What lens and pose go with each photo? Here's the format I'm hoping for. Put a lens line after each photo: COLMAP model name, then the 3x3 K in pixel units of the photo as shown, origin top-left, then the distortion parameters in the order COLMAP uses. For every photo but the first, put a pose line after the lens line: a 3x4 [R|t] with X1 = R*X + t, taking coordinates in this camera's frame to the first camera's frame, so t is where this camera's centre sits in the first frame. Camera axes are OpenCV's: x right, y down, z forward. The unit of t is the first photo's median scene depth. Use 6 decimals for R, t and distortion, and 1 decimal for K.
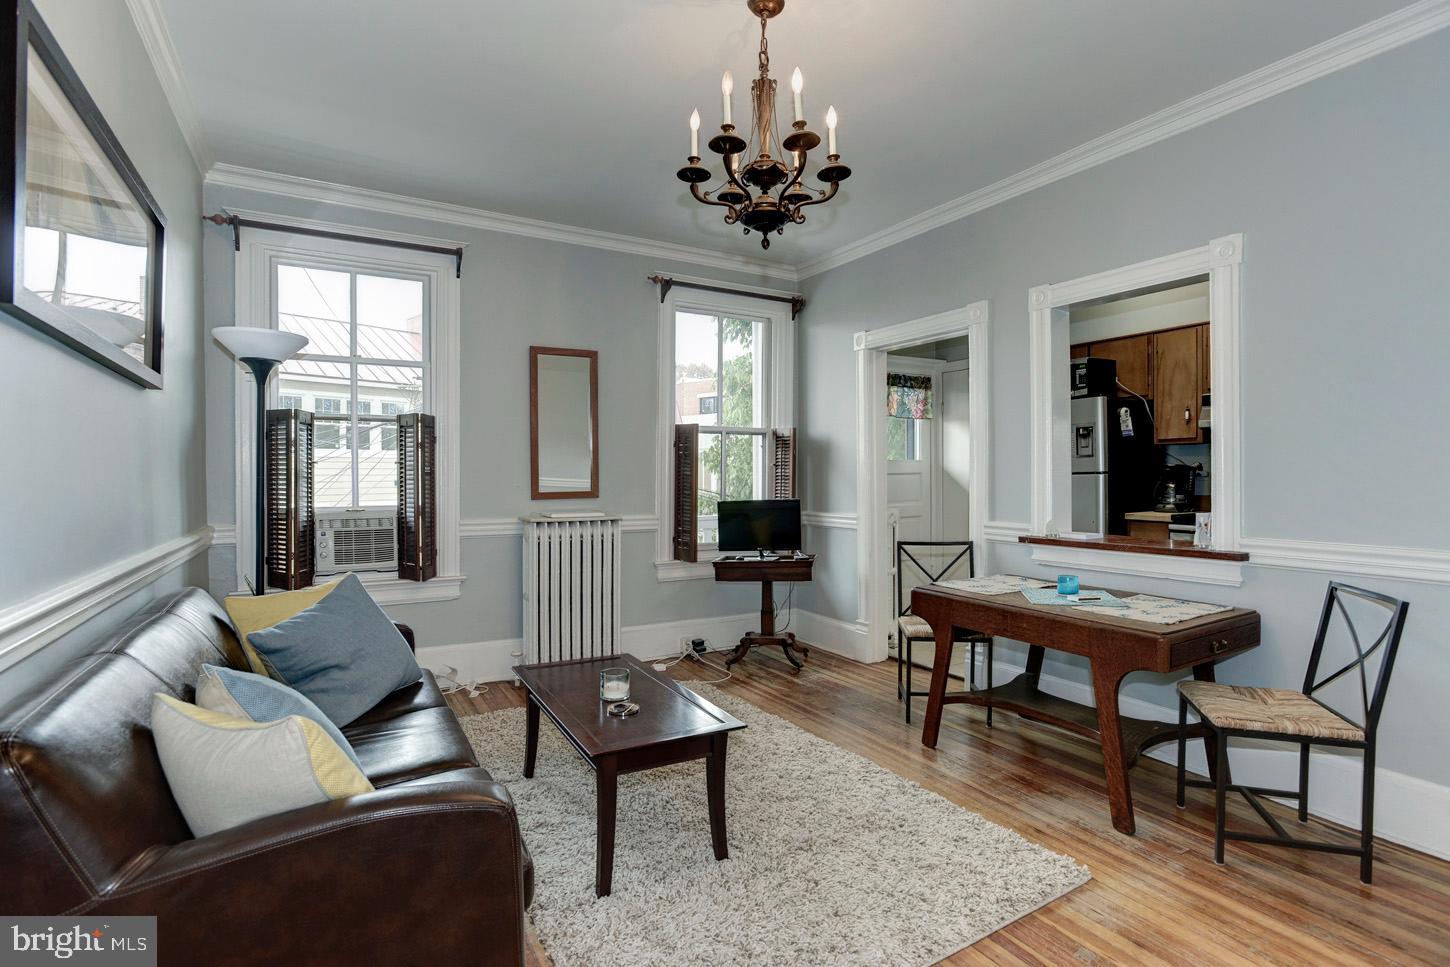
lens RADIAL K [[690.8, 0, 729.1], [0, 690.8, 479.5], [0, 0, 1]] dist [0.008440, 0.000397]
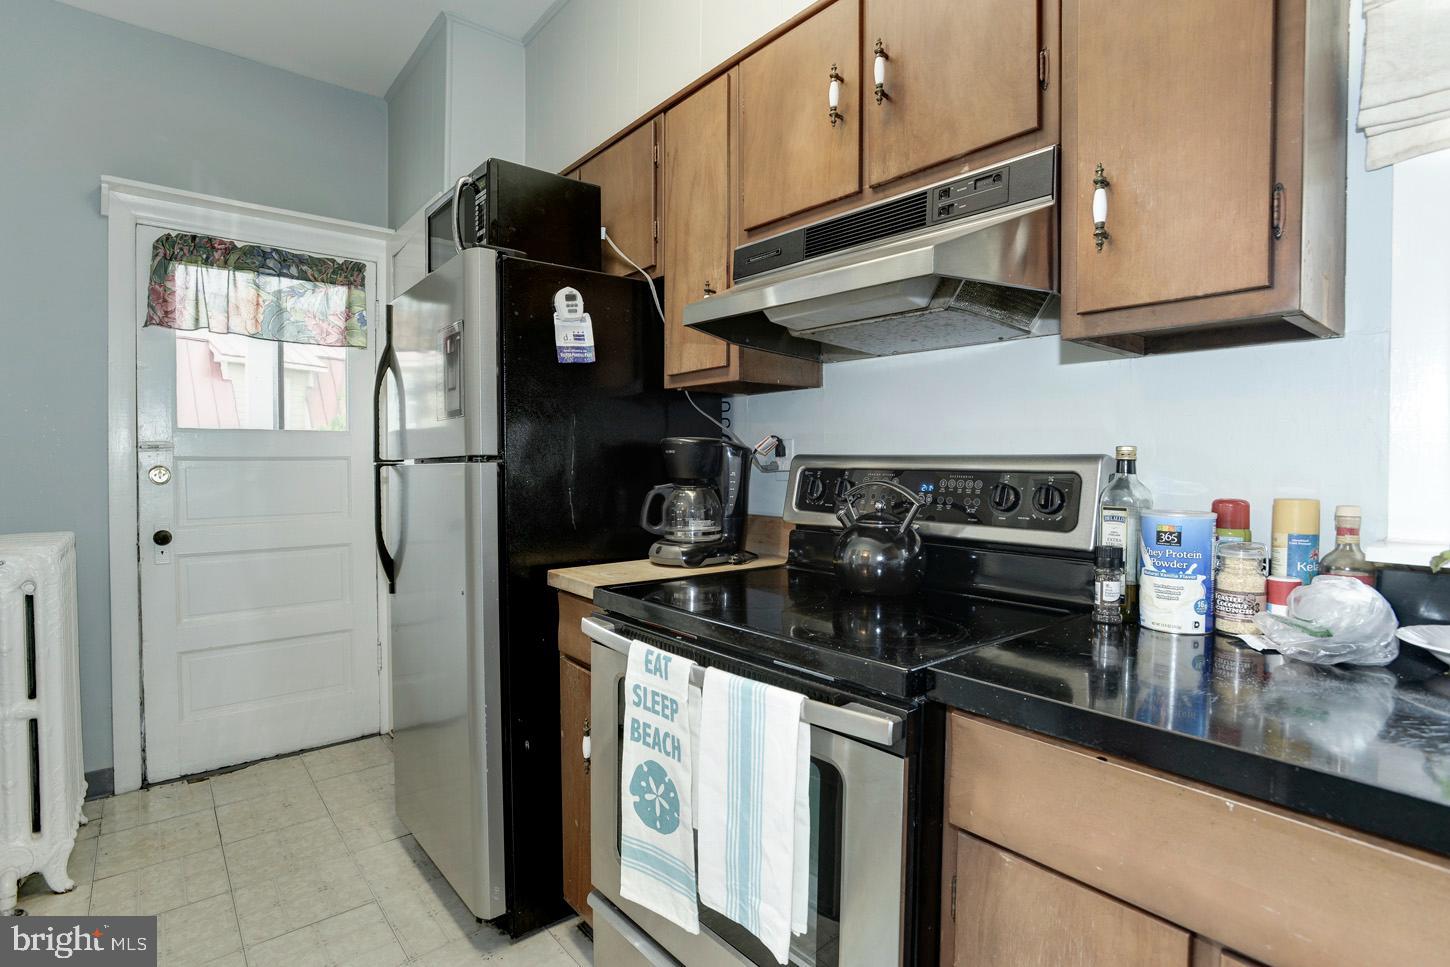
lens RADIAL K [[690.8, 0, 724.9], [0, 690.8, 479.3], [0, 0, 1]] dist [0.008440, 0.000397]
pose [[0.986393, -0.001502, 0.164396, 0.606413], [-0.001028, 0.999882, 0.015300, -0.005046], [-0.164400, -0.015260, 0.986276, 0.625525]]
